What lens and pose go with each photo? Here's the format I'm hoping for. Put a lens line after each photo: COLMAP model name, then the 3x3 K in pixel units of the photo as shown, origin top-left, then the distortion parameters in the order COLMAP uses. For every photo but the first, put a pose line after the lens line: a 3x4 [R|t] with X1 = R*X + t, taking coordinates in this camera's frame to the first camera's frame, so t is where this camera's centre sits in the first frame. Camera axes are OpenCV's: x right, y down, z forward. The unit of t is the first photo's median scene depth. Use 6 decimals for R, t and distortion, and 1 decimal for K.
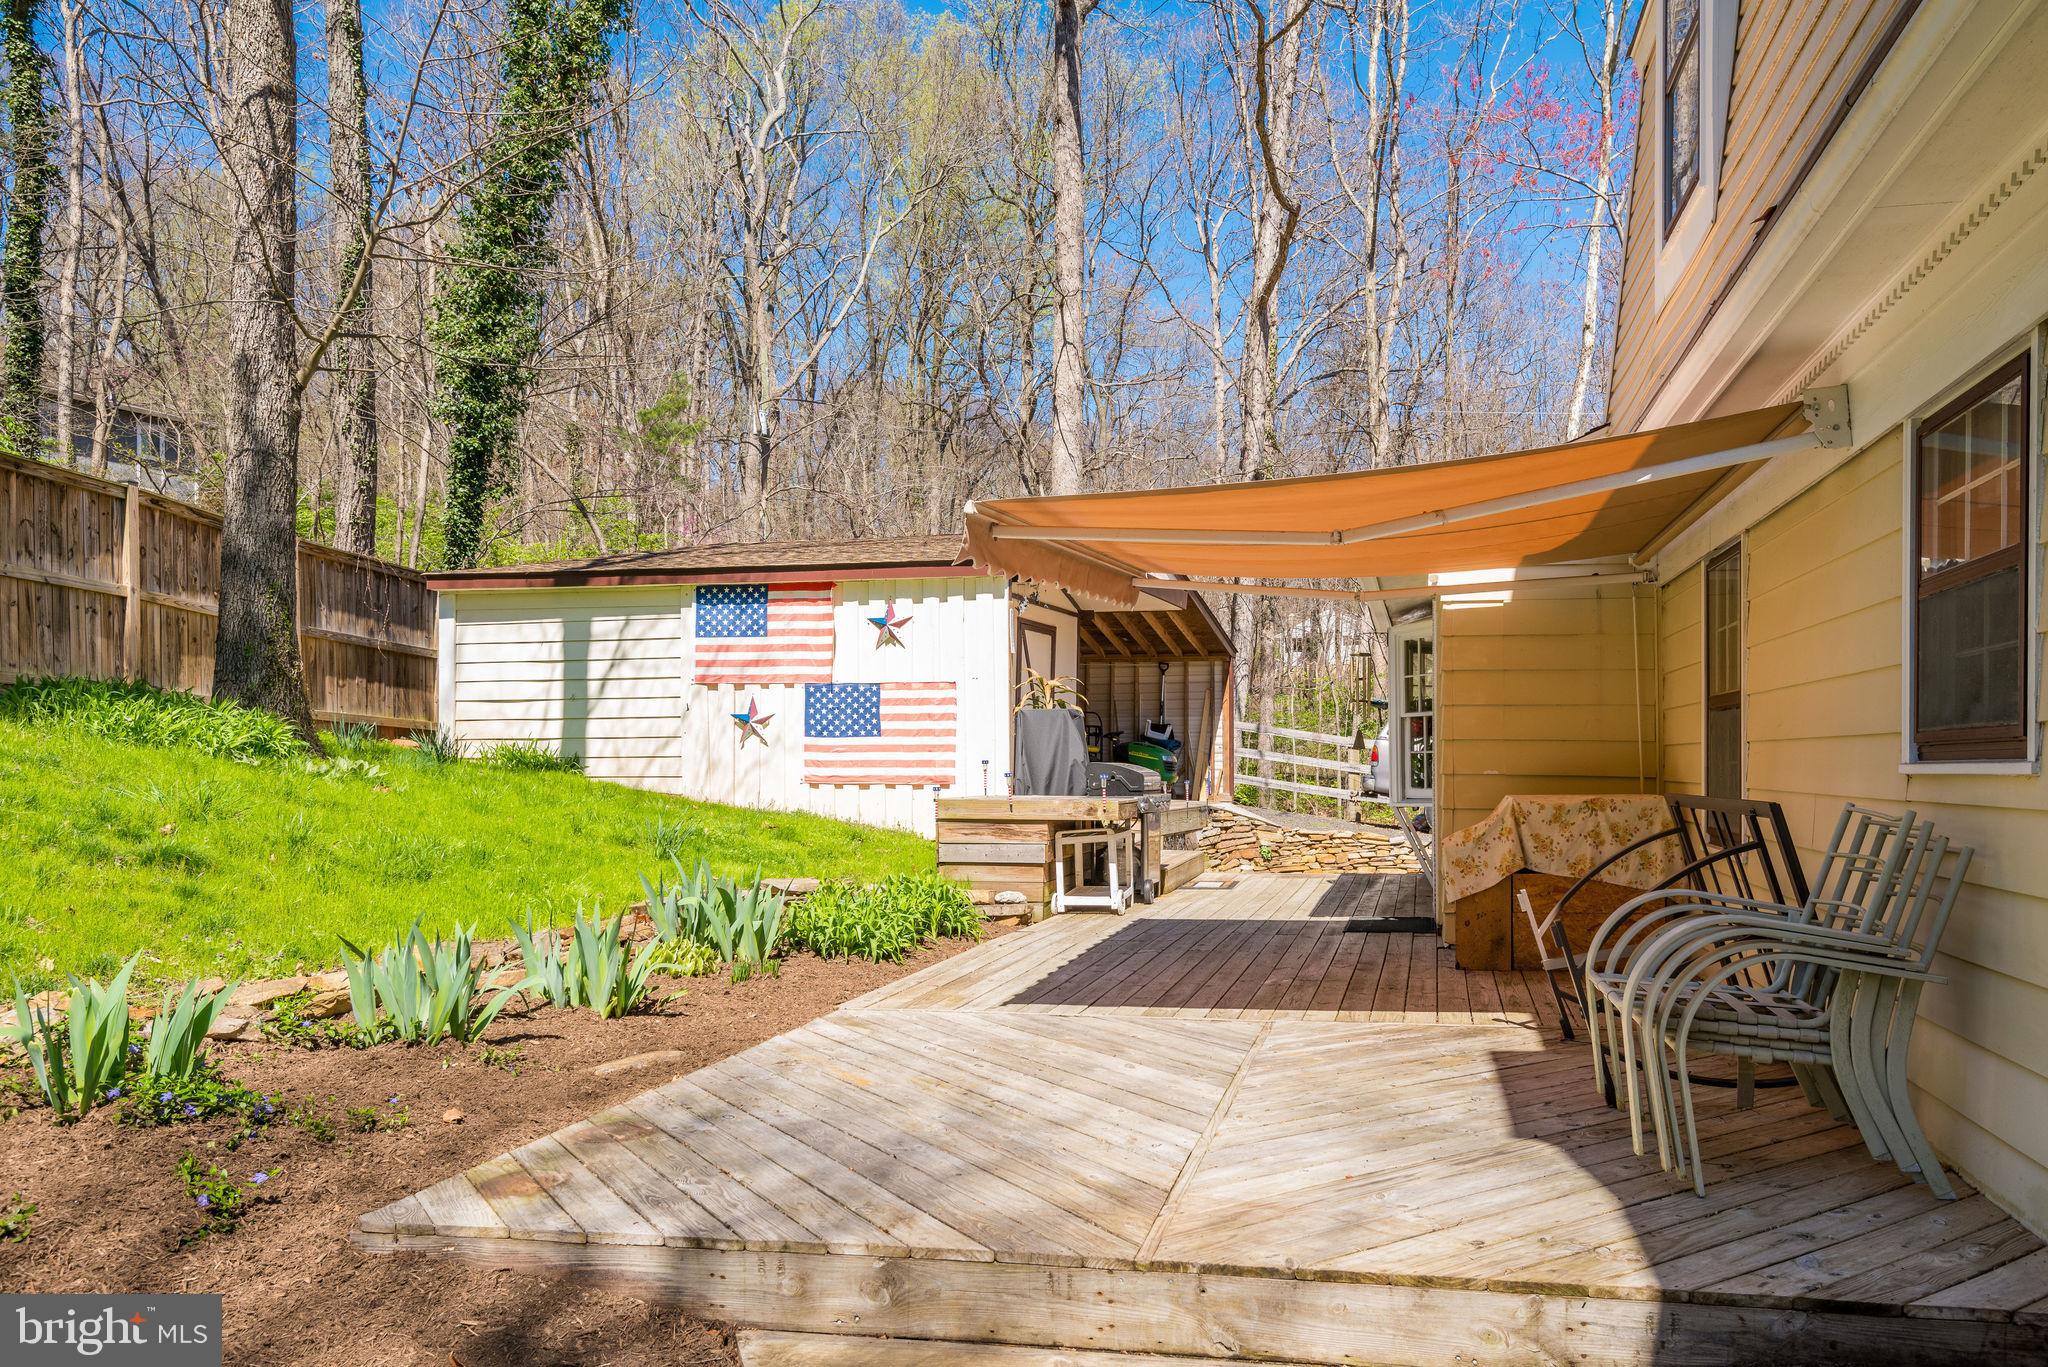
lens RADIAL K [[1439.2, 0, 1158.9], [0, 1439.2, 751.8], [0, 0, 1]] dist [0.027088, -0.000805]
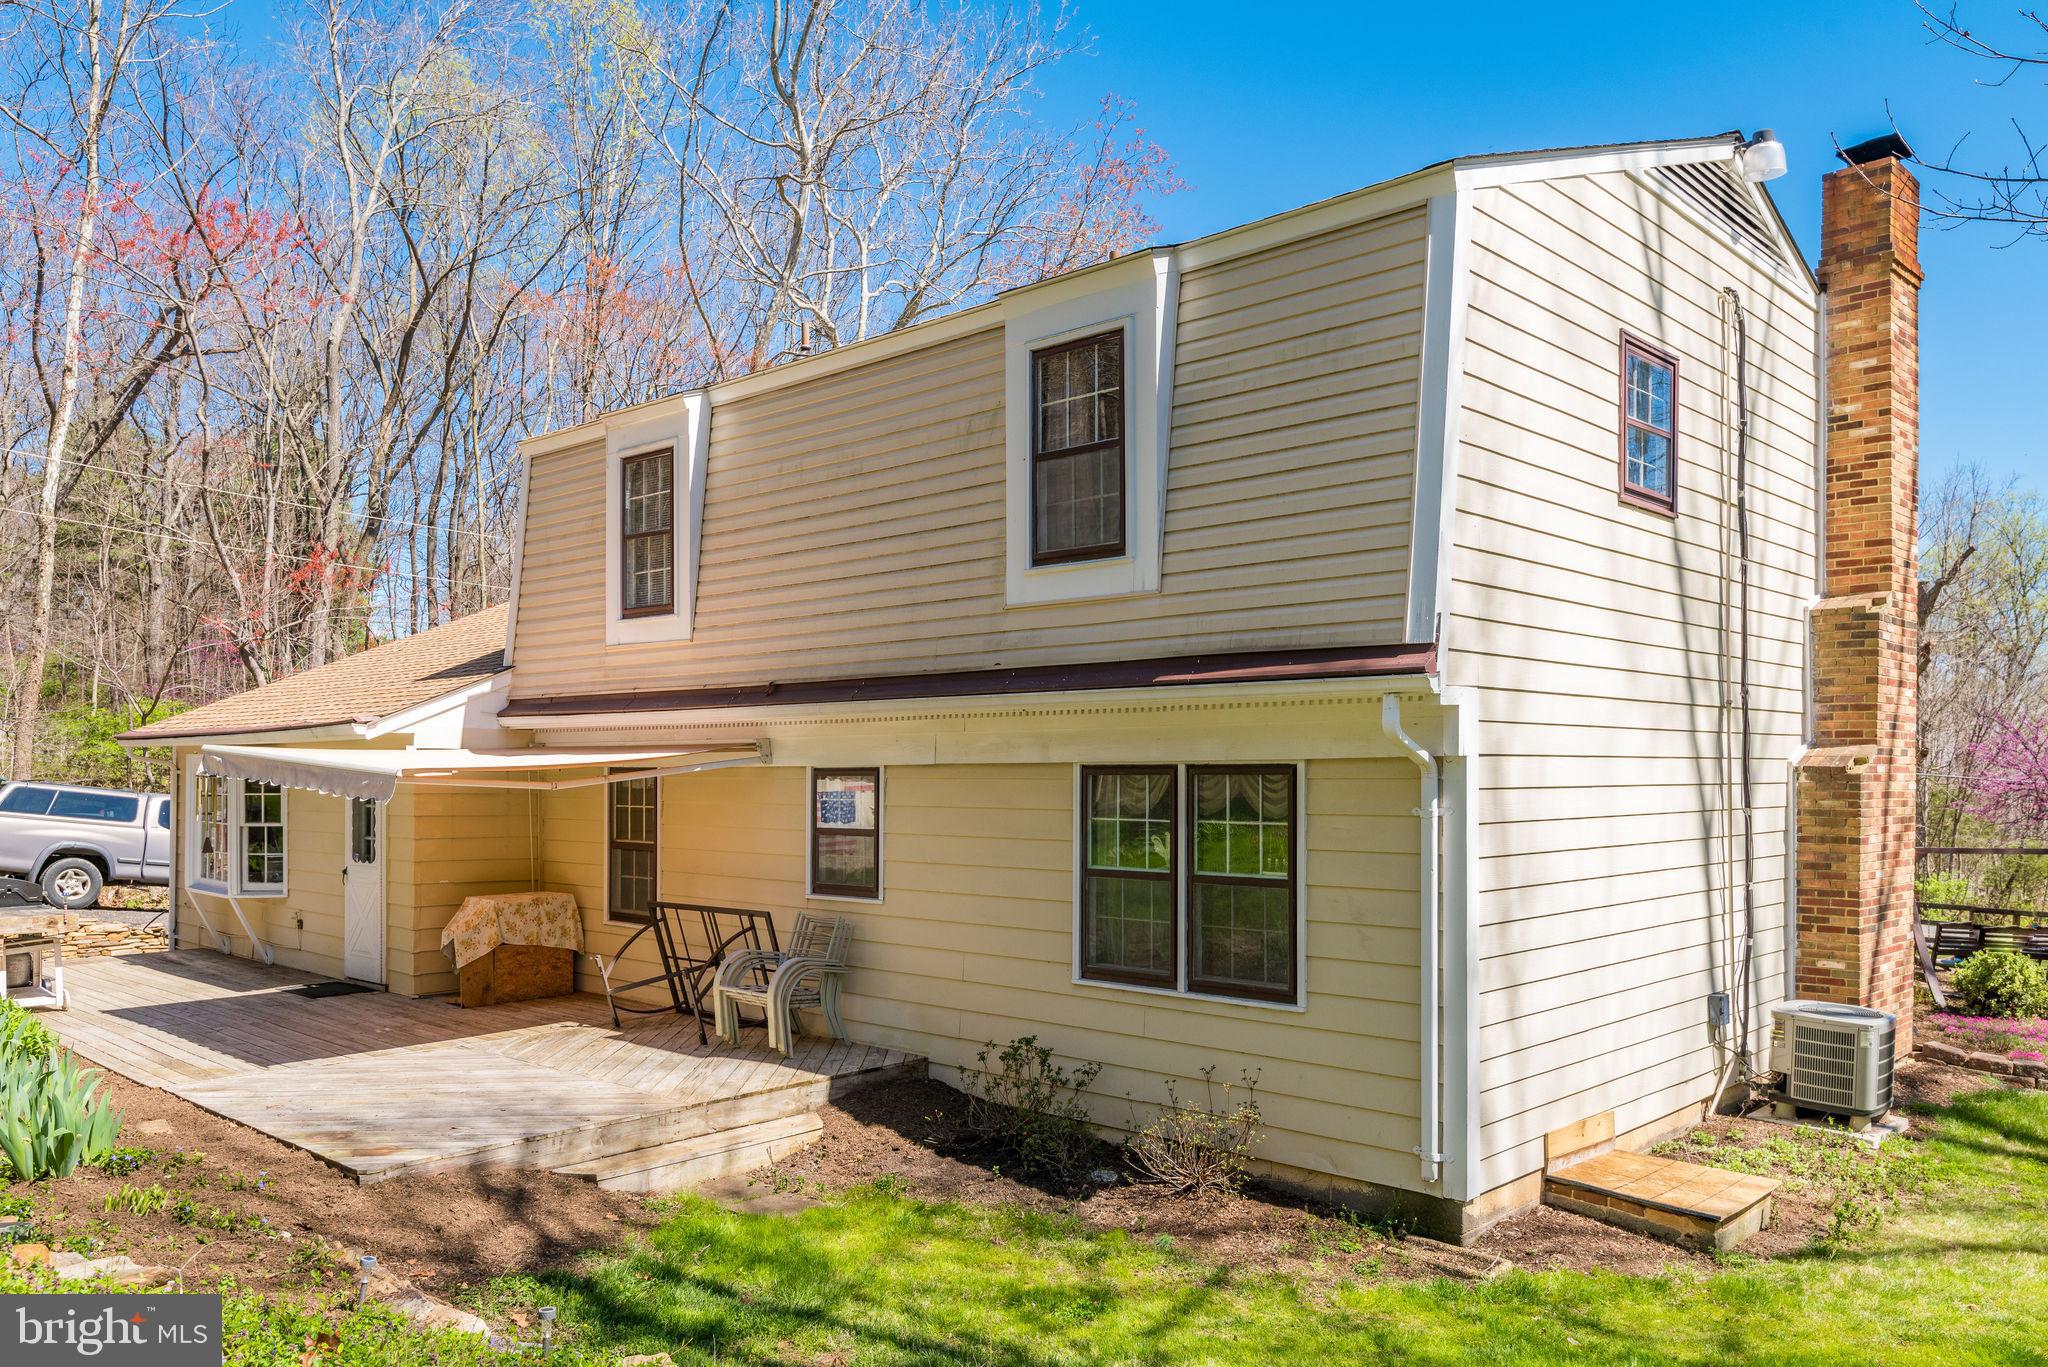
lens RADIAL K [[1516.2, 0, 1024.0], [0, 1516.2, 683.5], [0, 0, 1]] dist [0.001366, 0.000009]
pose [[0.553867, 0.043935, 0.831445, -1.475877], [-0.002308, 0.998684, -0.051235, -0.217601], [-0.832602, 0.026459, 0.553240, -0.821076]]
